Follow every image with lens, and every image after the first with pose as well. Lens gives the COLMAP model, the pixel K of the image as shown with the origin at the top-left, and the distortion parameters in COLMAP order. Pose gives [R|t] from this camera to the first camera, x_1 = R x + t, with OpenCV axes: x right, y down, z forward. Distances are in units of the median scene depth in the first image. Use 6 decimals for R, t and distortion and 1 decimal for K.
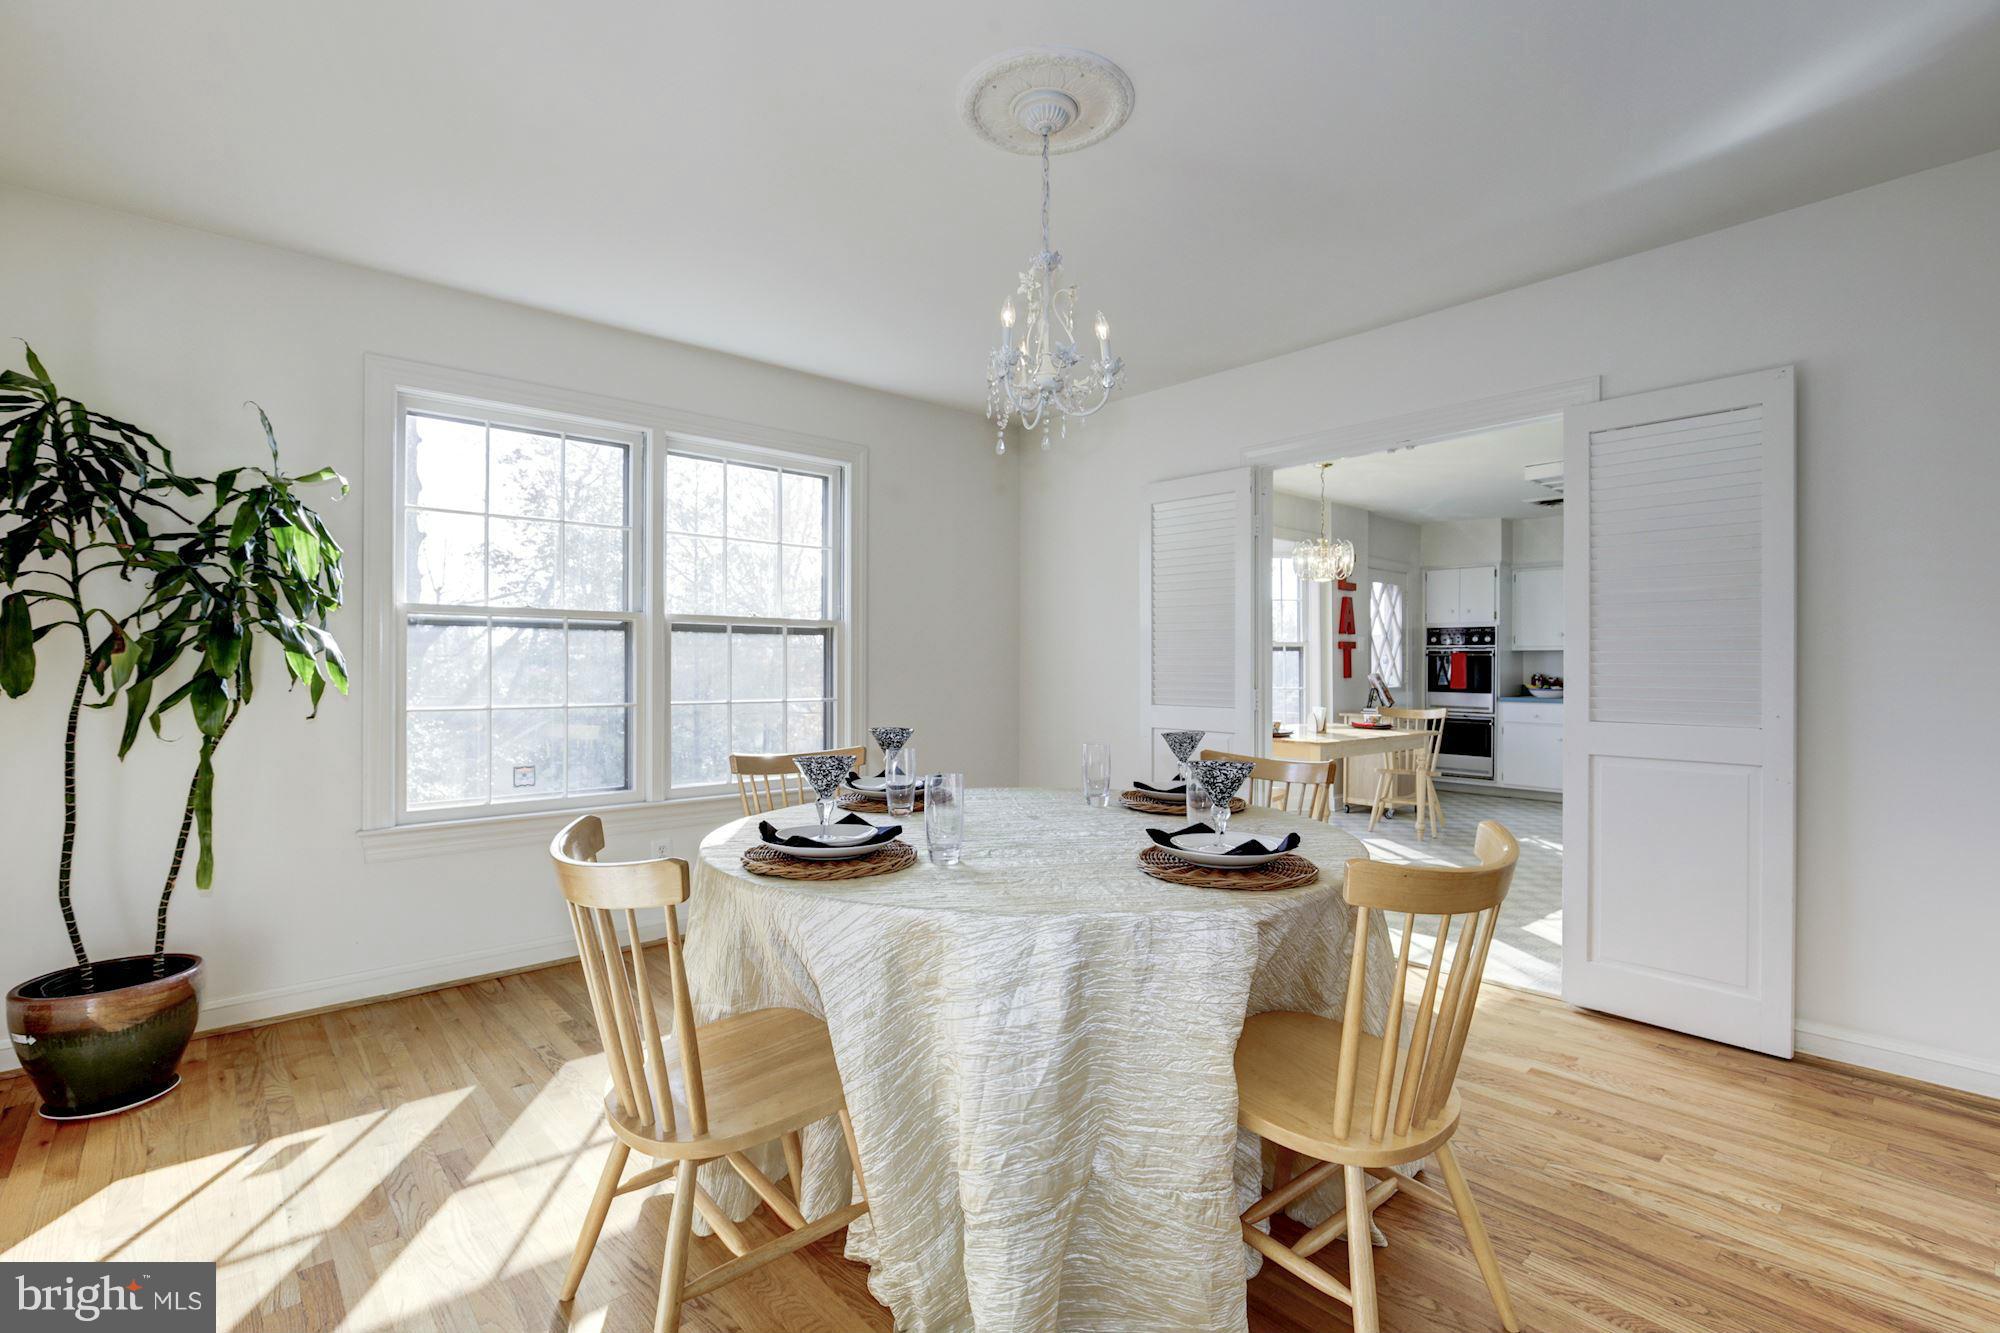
lens RADIAL K [[923.4, 0, 1006.3], [0, 923.4, 673.1], [0, 0, 1]] dist [-0.017917, 0.003121]
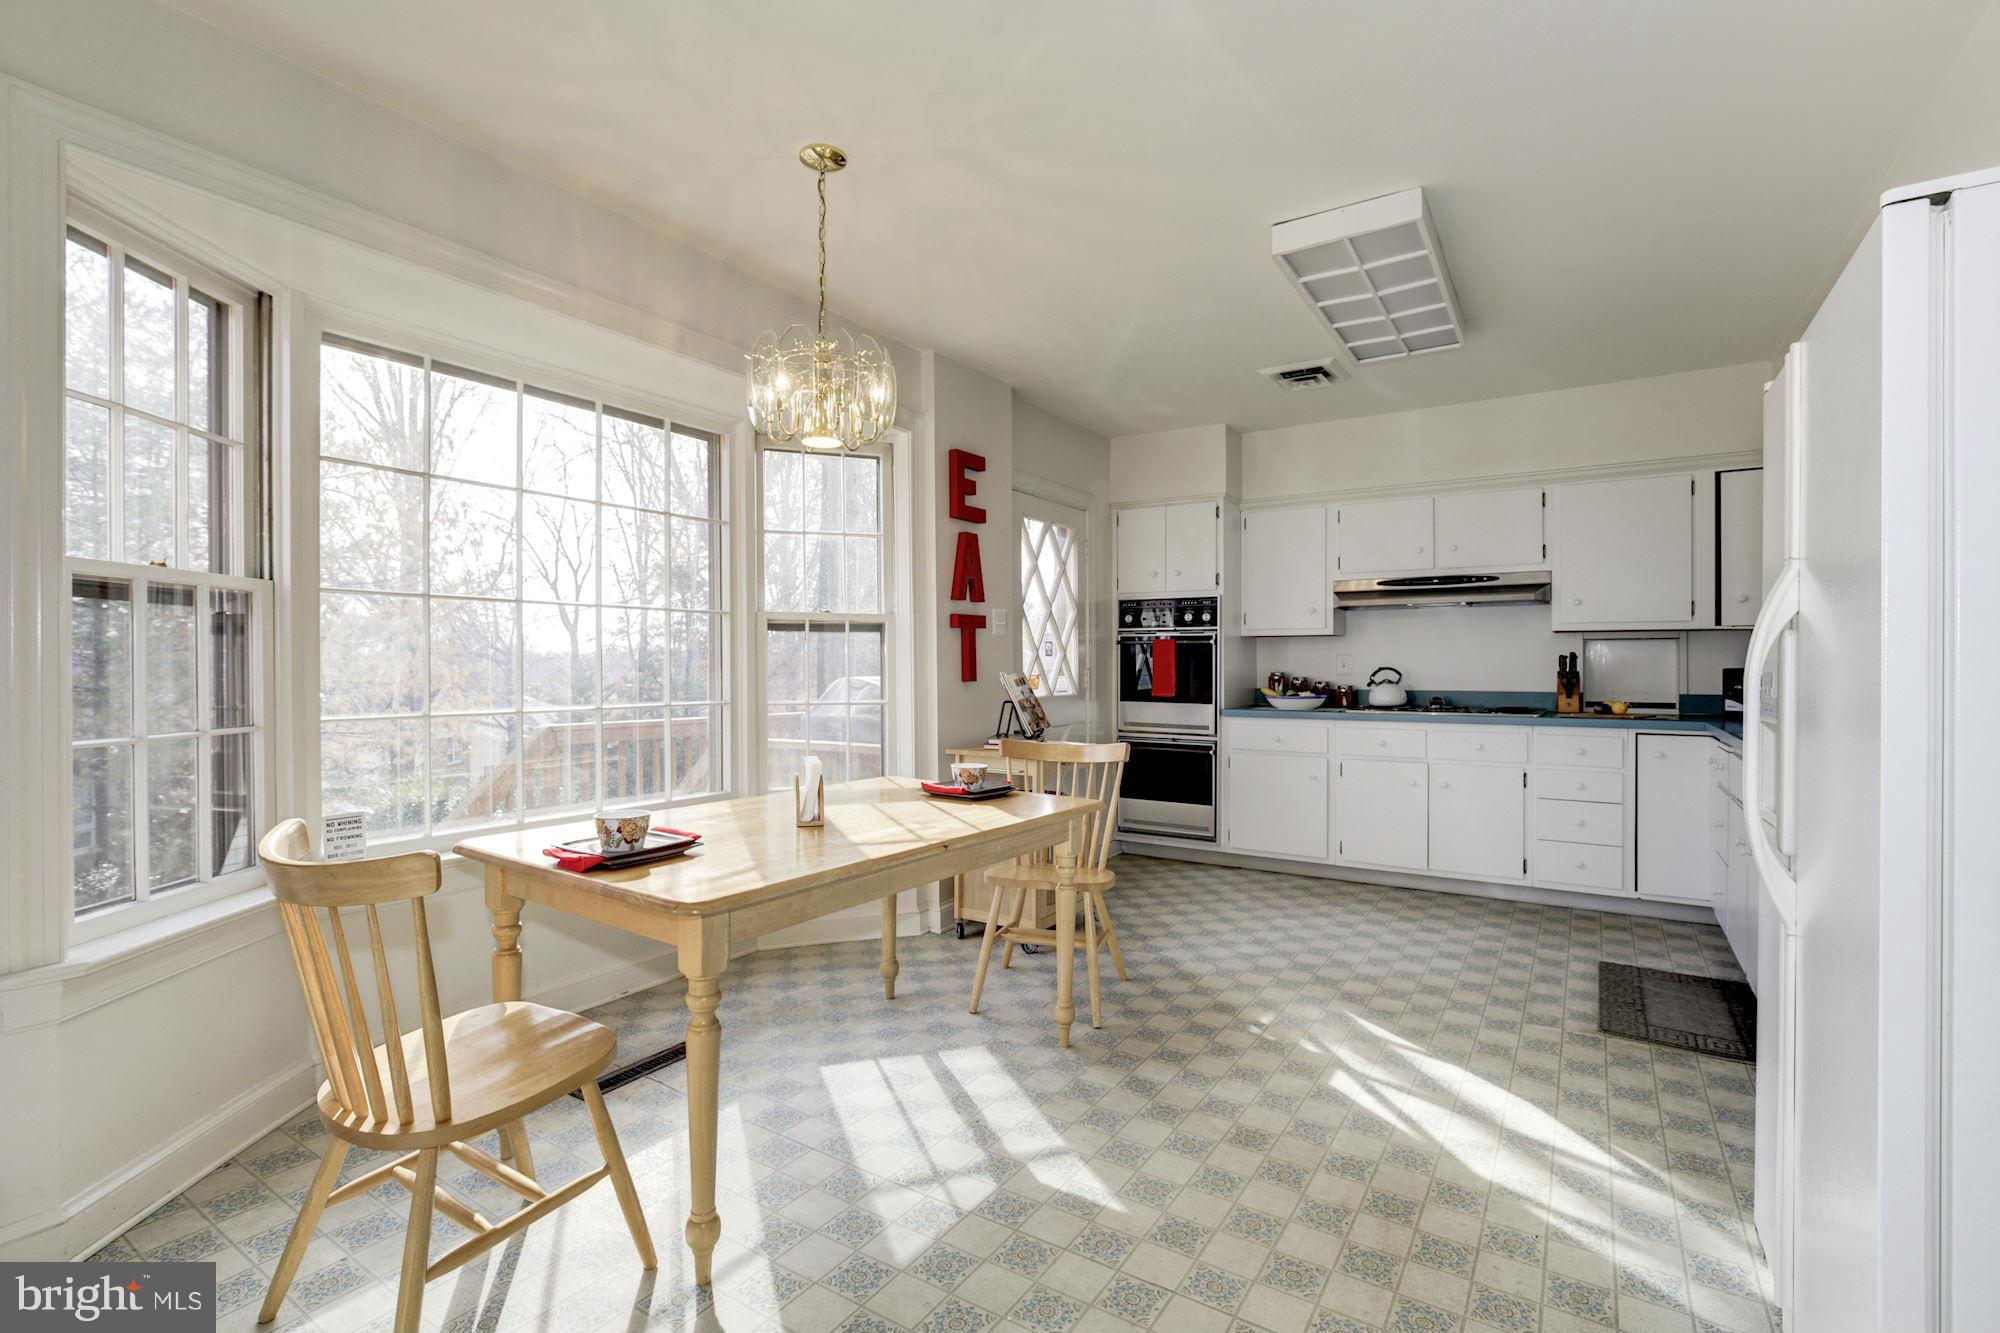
lens RADIAL K [[923.4, 0, 999.6], [0, 923.4, 670.7], [0, 0, 1]] dist [-0.017917, 0.003121]
pose [[0.968140, -0.004513, 0.250370, 0.229976], [0.004957, 0.999987, -0.001143, -0.000175], [-0.250362, 0.002348, 0.968150, 0.426952]]
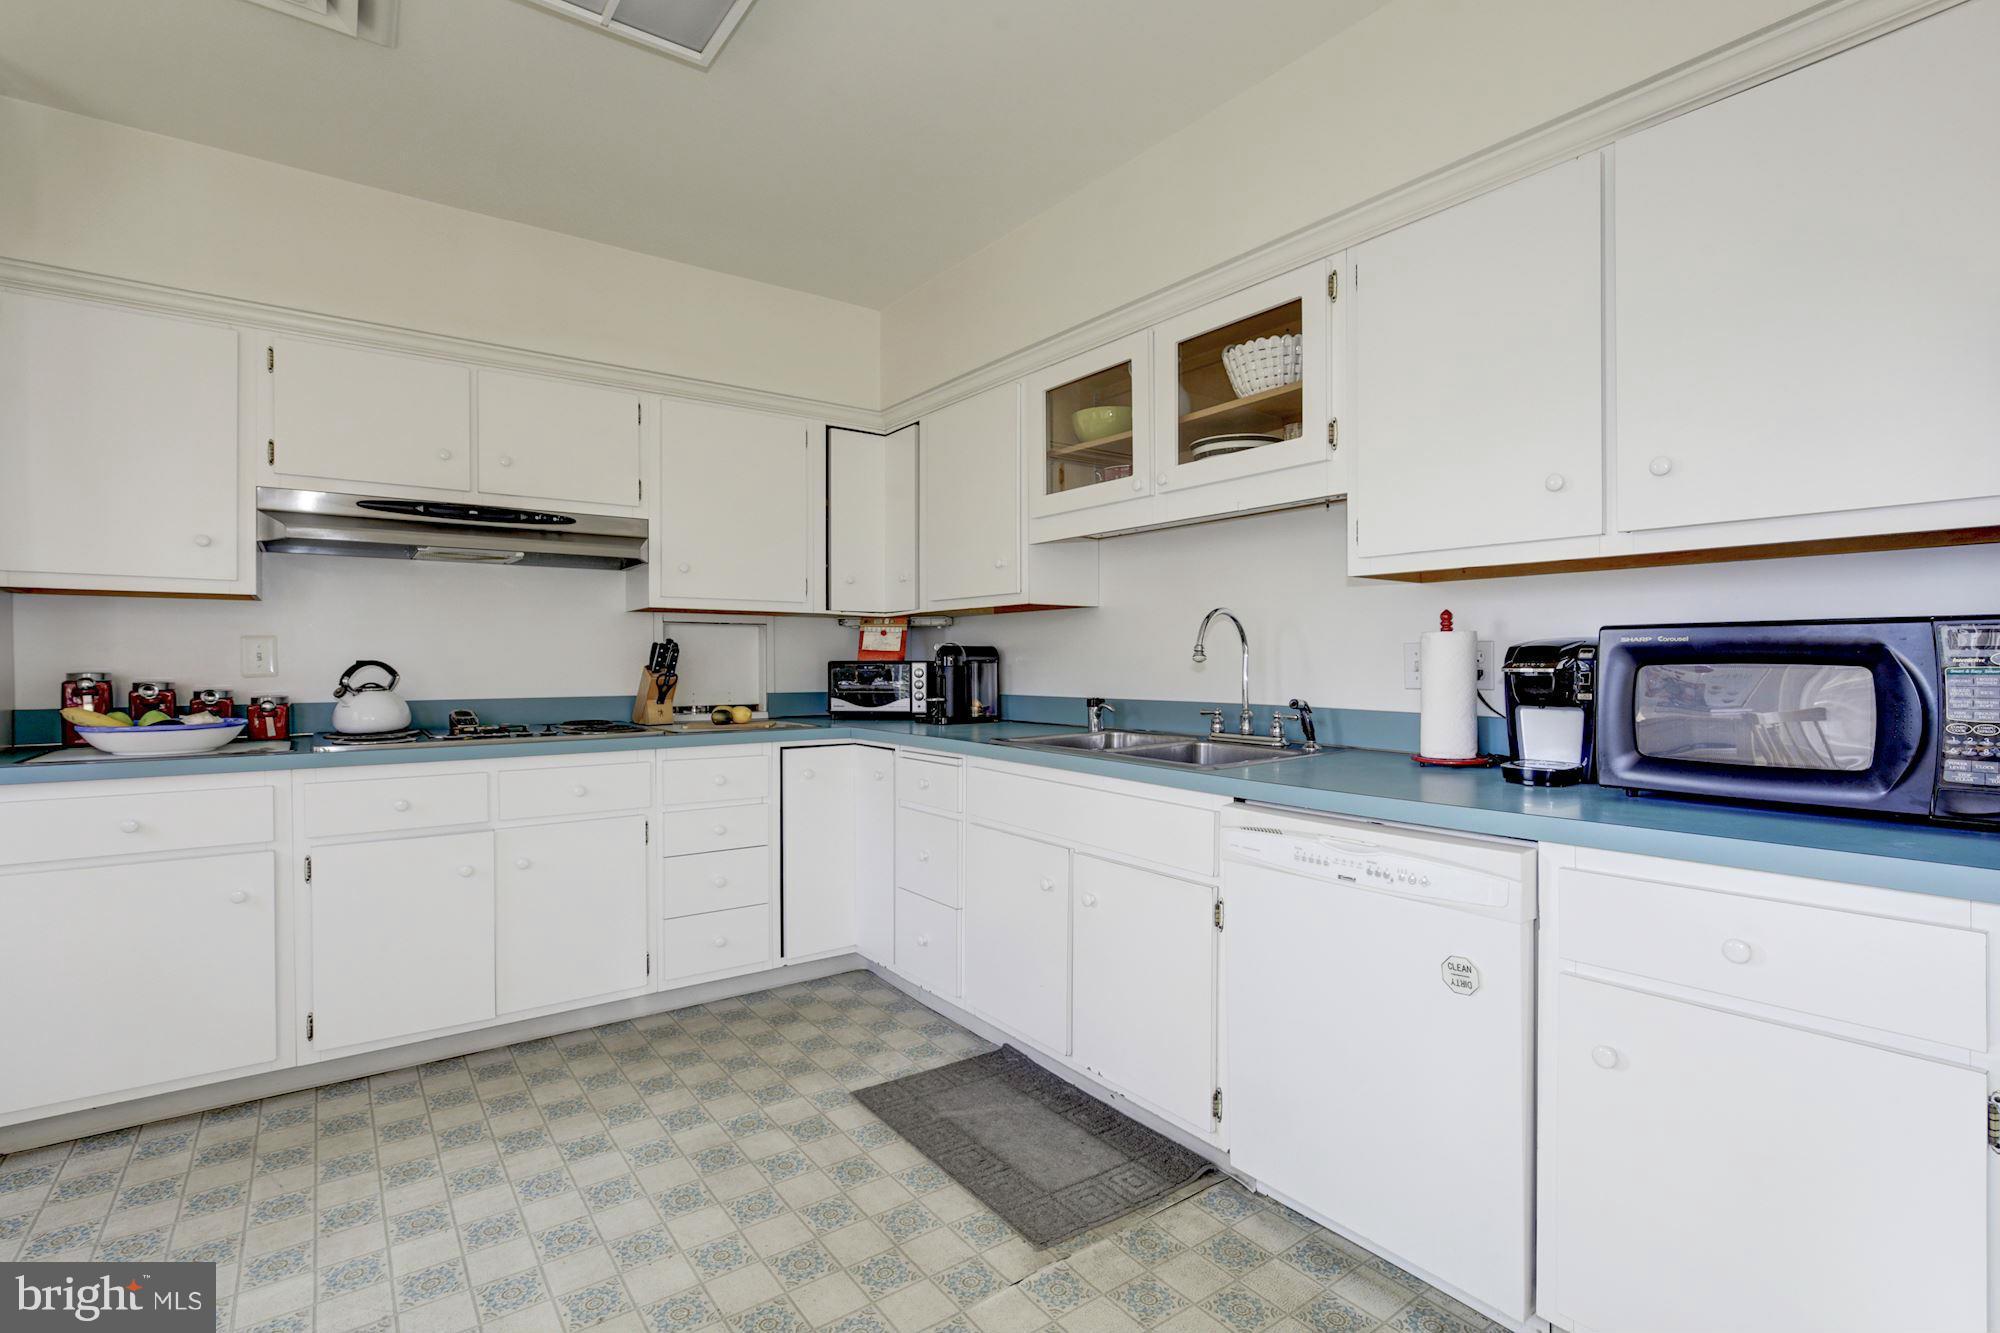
lens RADIAL K [[923.4, 0, 1006.7], [0, 923.4, 667.0], [0, 0, 1]] dist [-0.017917, 0.003121]
pose [[0.097309, -0.011580, 0.995187, 0.319110], [0.008926, 0.999902, 0.010763, -0.001112], [-0.995214, 0.007835, 0.097402, 0.677293]]
